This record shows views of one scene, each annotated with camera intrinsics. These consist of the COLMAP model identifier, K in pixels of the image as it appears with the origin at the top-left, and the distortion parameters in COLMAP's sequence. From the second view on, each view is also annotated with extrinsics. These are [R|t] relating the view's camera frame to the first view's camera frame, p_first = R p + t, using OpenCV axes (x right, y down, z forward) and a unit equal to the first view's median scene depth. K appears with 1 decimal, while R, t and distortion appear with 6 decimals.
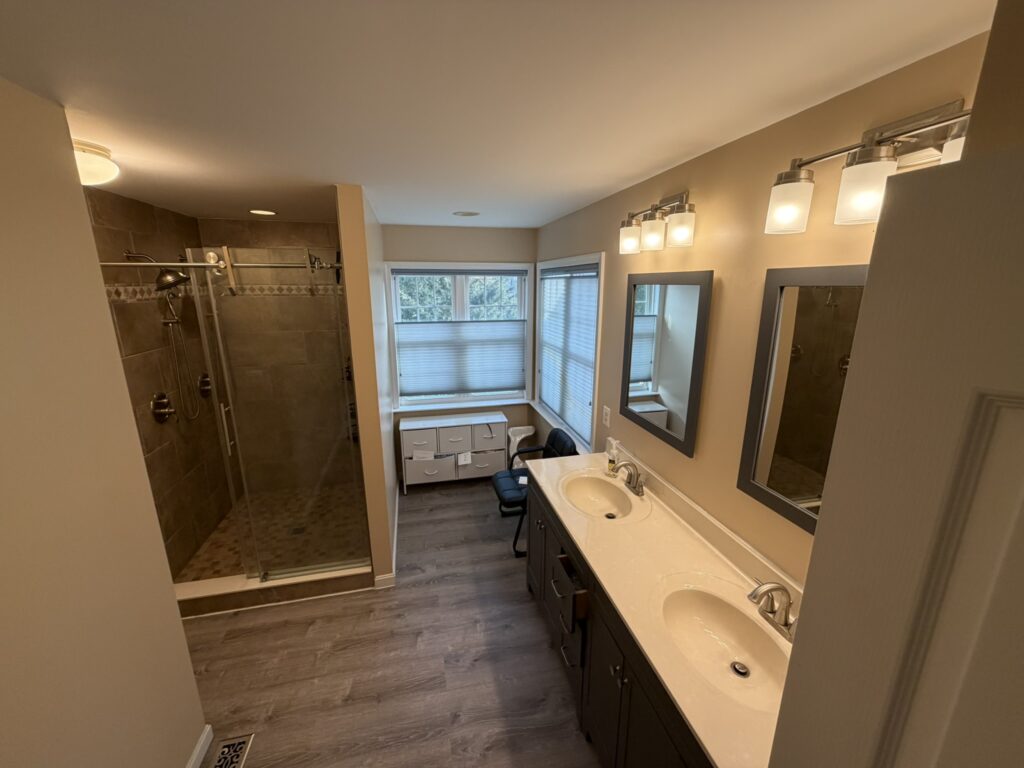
lens RADIAL K [[407.7, 0, 506.2], [0, 407.7, 382.6], [0, 0, 1]] dist [0.003045, 0.001035]
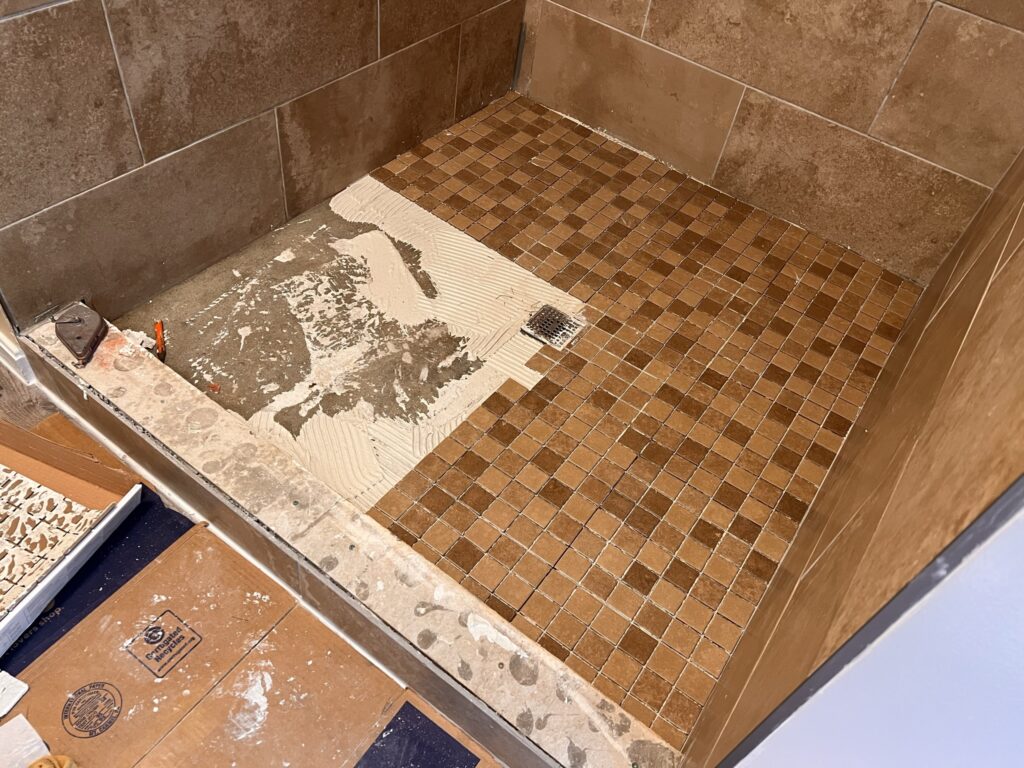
lens RADIAL K [[768.8, 0, 514.1], [0, 768.8, 384.7], [0, 0, 1]] dist [0.029812, -0.032662]
pose [[0.655646, 0.615608, -0.437212, -0.240217], [-0.302467, 0.744680, 0.594950, 0.083242], [0.691839, -0.257834, 0.674448, 0.543889]]
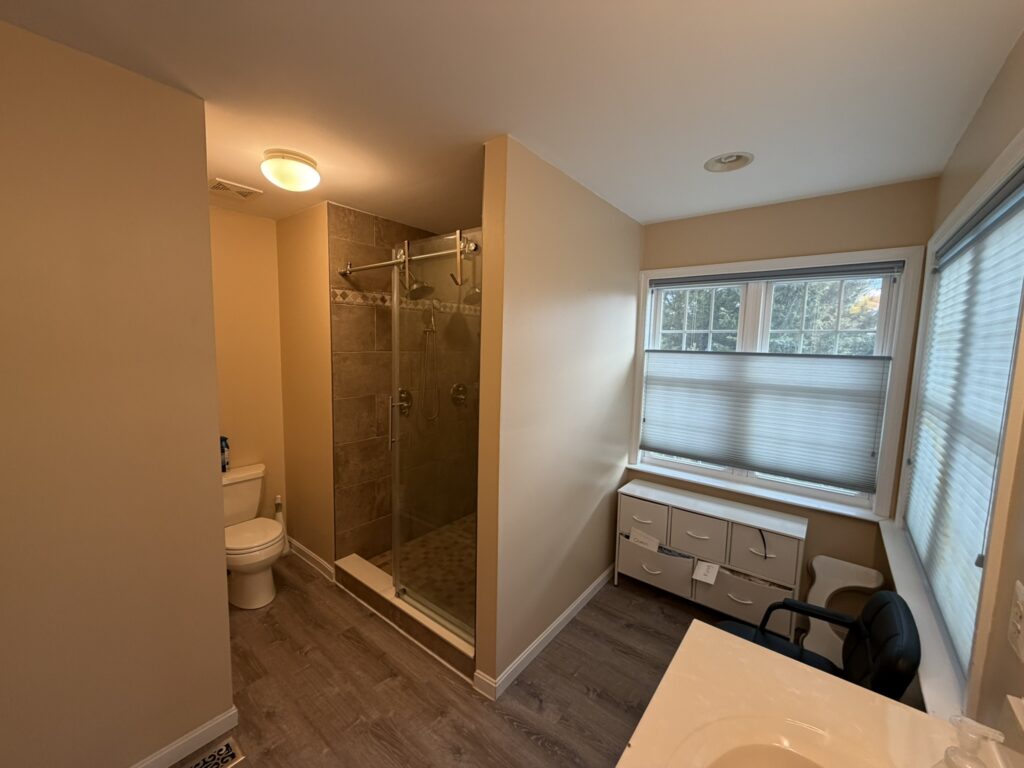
lens RADIAL K [[407.7, 0, 510.5], [0, 407.7, 384.5], [0, 0, 1]] dist [0.003045, 0.001035]
pose [[0.624572, 0.094130, -0.775273, 0.161827], [-0.210073, 0.976371, -0.050692, 0.006280], [0.752182, 0.194525, 0.629588, 0.349437]]
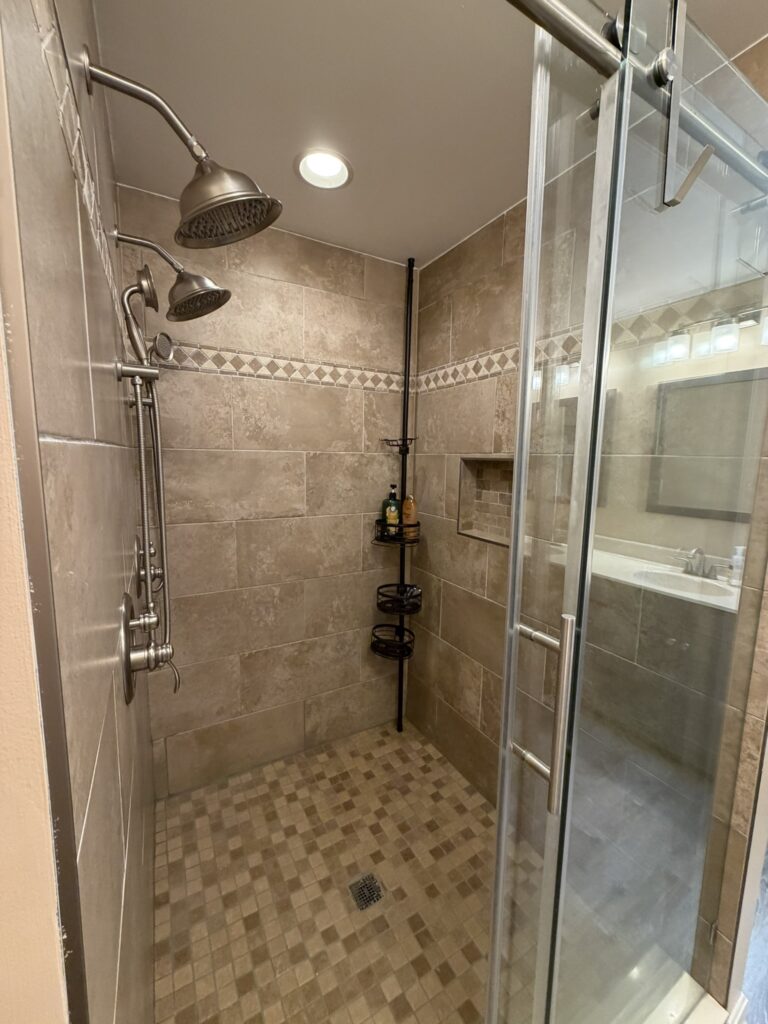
lens RADIAL K [[407.7, 0, 384.2], [0, 407.7, 511.9], [0, 0, 1]] dist [0.003045, 0.001035]
pose [[0.959188, -0.021400, 0.281958, -0.522875], [0.053323, 0.992932, -0.106036, 0.009437], [-0.277696, 0.116743, 0.953549, 0.463838]]
